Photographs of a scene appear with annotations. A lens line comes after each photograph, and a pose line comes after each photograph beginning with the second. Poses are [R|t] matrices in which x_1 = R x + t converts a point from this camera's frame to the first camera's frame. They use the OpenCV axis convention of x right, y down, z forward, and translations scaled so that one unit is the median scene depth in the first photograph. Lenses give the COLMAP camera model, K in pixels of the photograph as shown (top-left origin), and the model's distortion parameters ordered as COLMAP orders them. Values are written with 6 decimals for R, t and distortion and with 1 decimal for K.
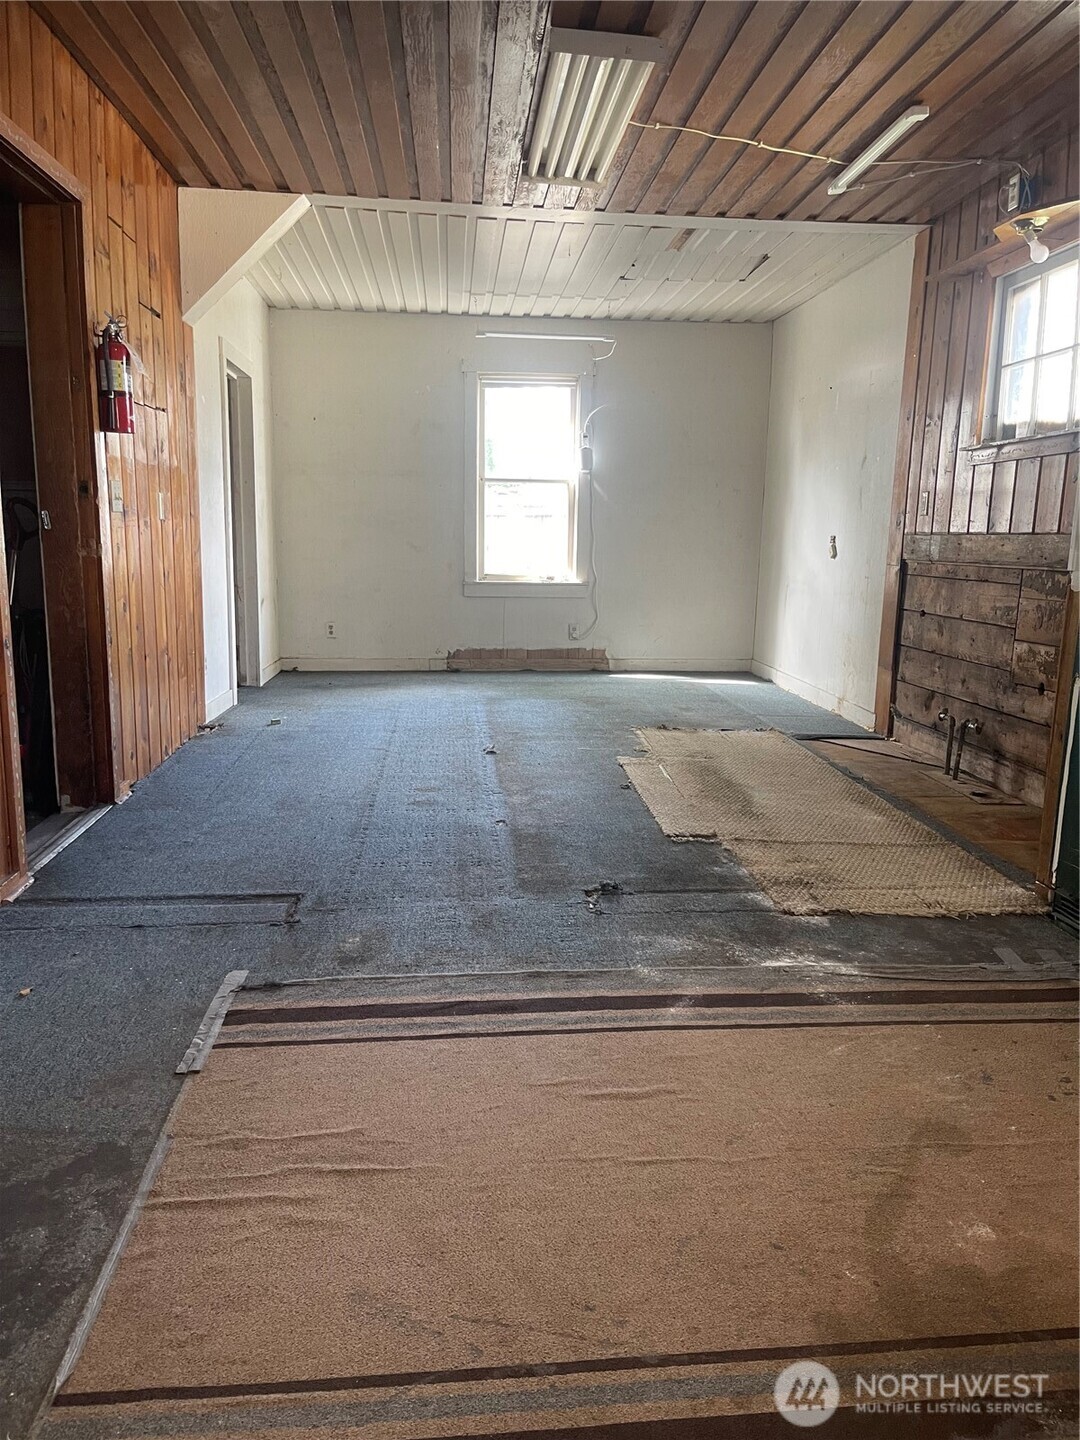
lens RADIAL K [[1084.6, 0, 543.3], [0, 1084.6, 719.4], [0, 0, 1]] dist [0.029752, -0.023056]
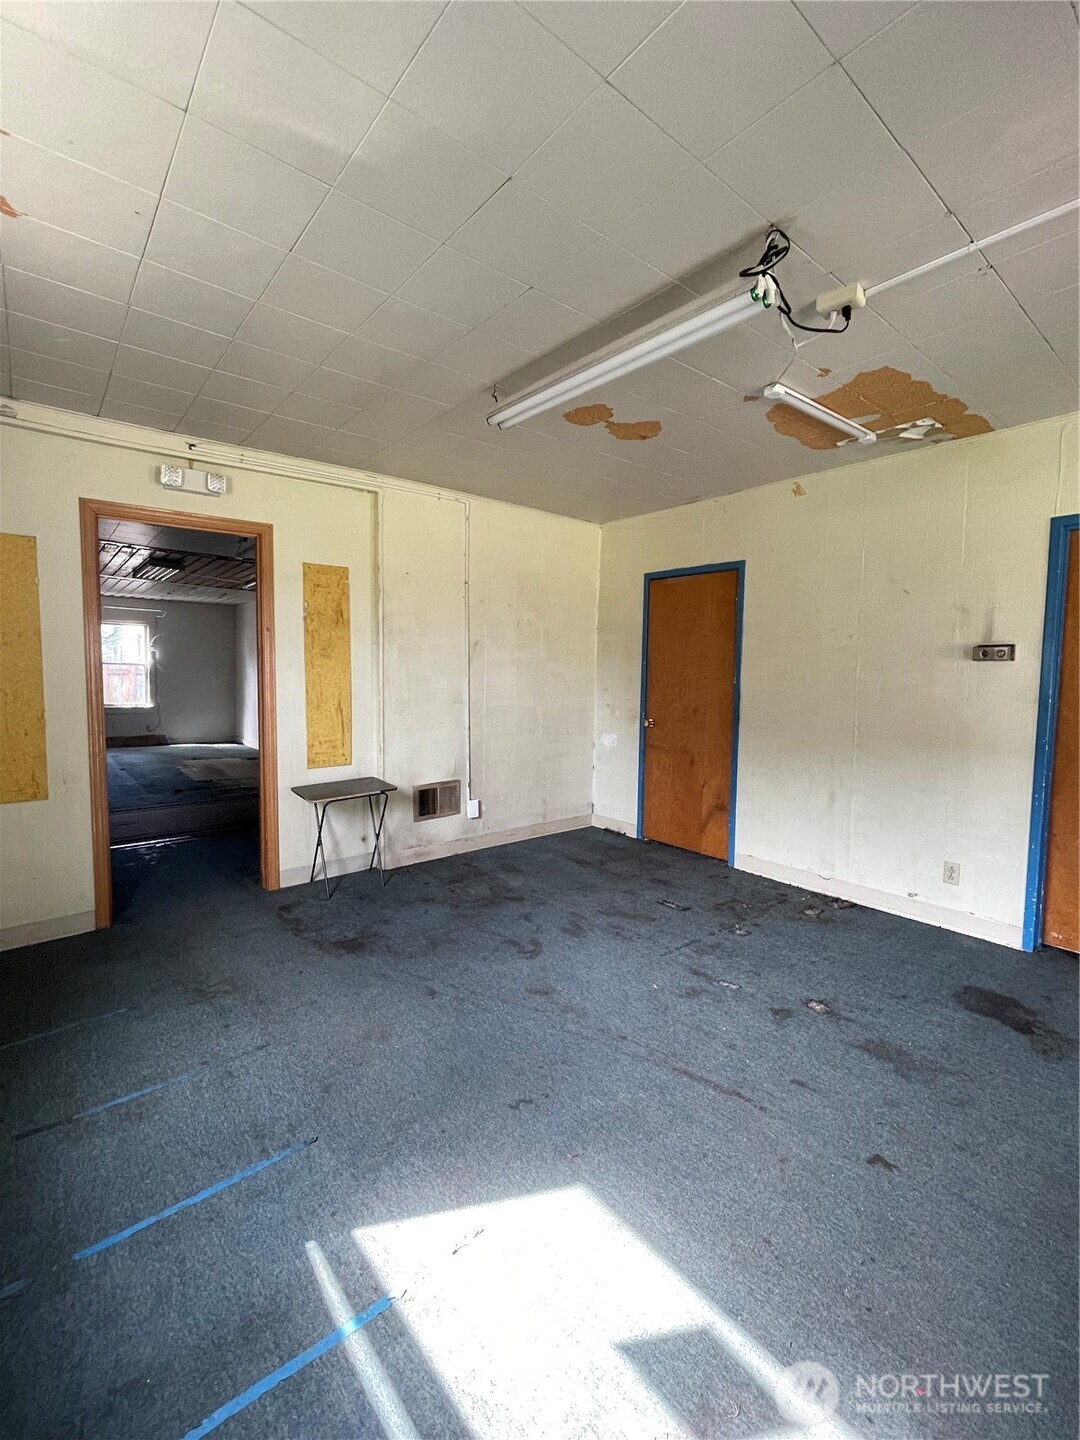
lens RADIAL K [[626.4, 0, 540.0], [0, 626.4, 710.1], [0, 0, 1]] dist [0.000711, 0.000016]
pose [[0.817431, -0.028035, 0.575344, -0.063852], [0.090933, 0.992571, -0.080830, 0.070973], [-0.568804, 0.118391, 0.813908, -0.617940]]
